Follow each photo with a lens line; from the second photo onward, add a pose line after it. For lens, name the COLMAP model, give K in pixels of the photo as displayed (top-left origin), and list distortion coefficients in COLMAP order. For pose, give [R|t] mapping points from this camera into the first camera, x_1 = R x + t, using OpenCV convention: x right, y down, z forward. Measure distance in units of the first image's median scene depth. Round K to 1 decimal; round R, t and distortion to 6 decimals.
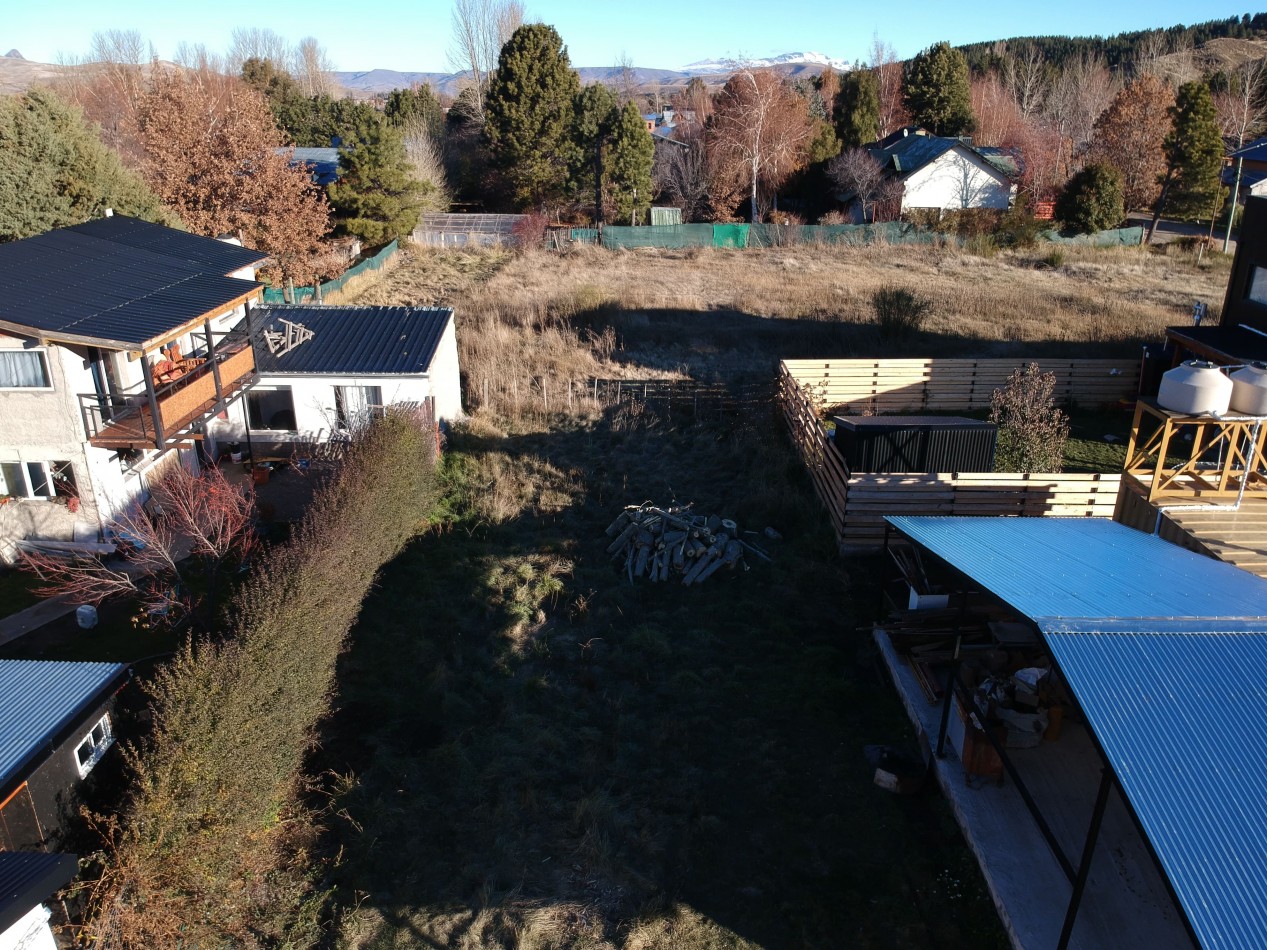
lens RADIAL K [[930.2, 0, 634.8], [0, 930.2, 474.7], [0, 0, 1]] dist [0.086392, -0.169649]
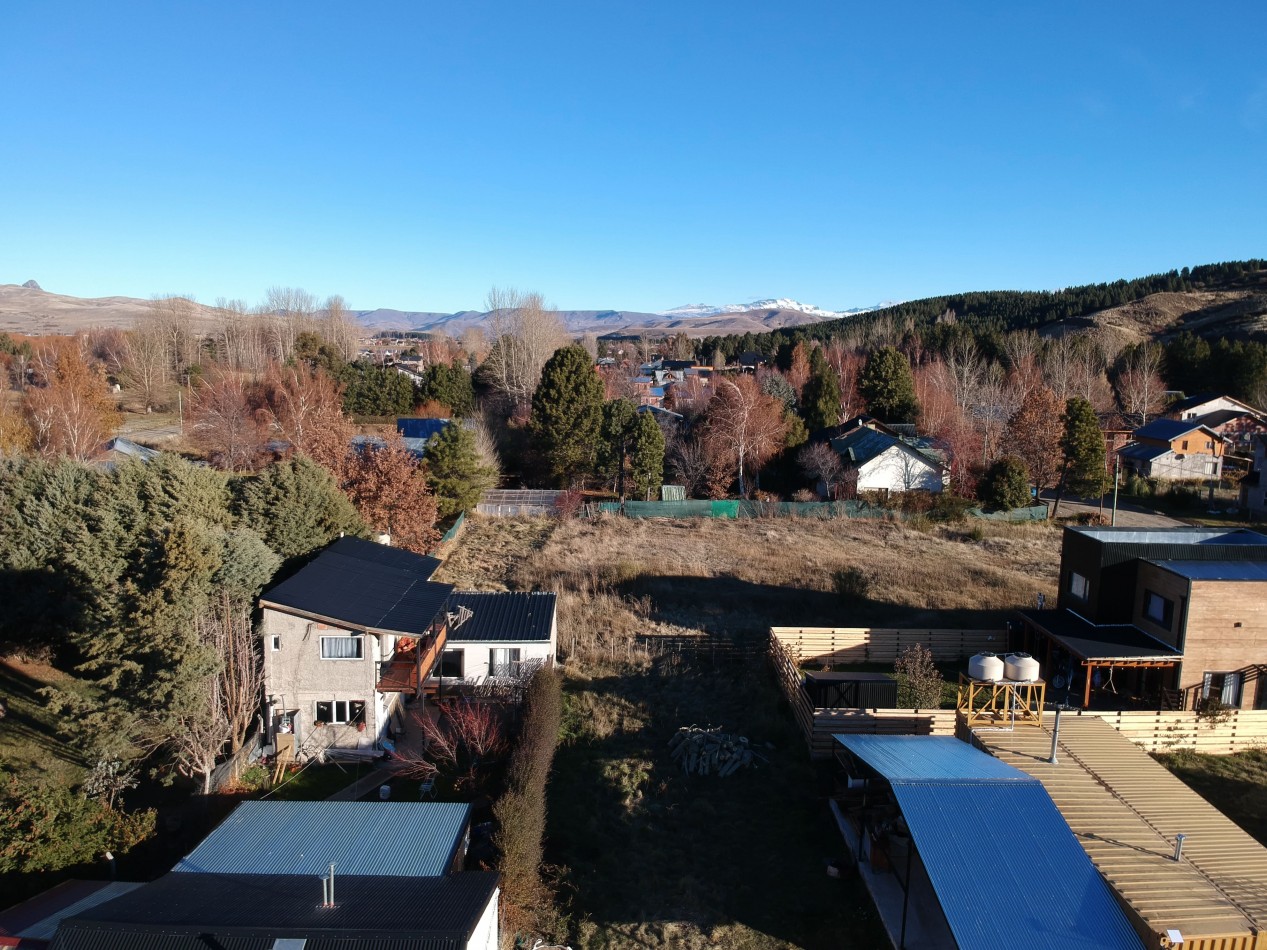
lens RADIAL K [[918.3, 0, 636.0], [0, 918.3, 490.3], [0, 0, 1]] dist [0.181455, -0.463951]
pose [[0.999827, 0.007854, 0.016835, -0.046774], [-0.004023, 0.976262, -0.216556, -0.007797], [-0.018136, 0.216451, 0.976125, -0.272269]]
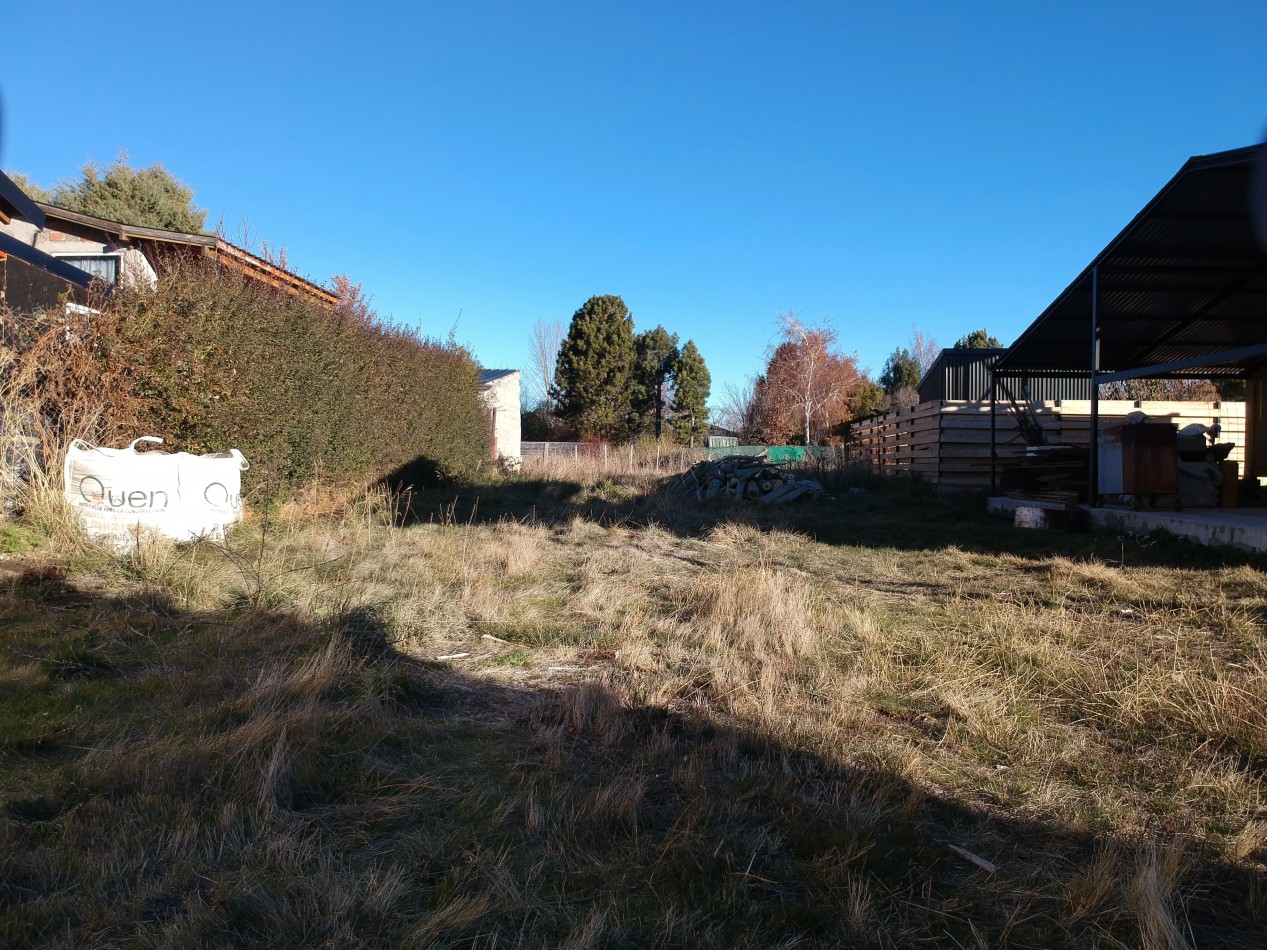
lens RADIAL K [[927.0, 0, 629.0], [0, 927.0, 476.9], [0, 0, 1]] dist [0.095839, -0.161742]
pose [[0.997918, 0.003334, -0.064404, -0.005590], [-0.025942, 0.935056, -0.353550, 0.147066], [0.059043, 0.354485, 0.933196, 0.056150]]
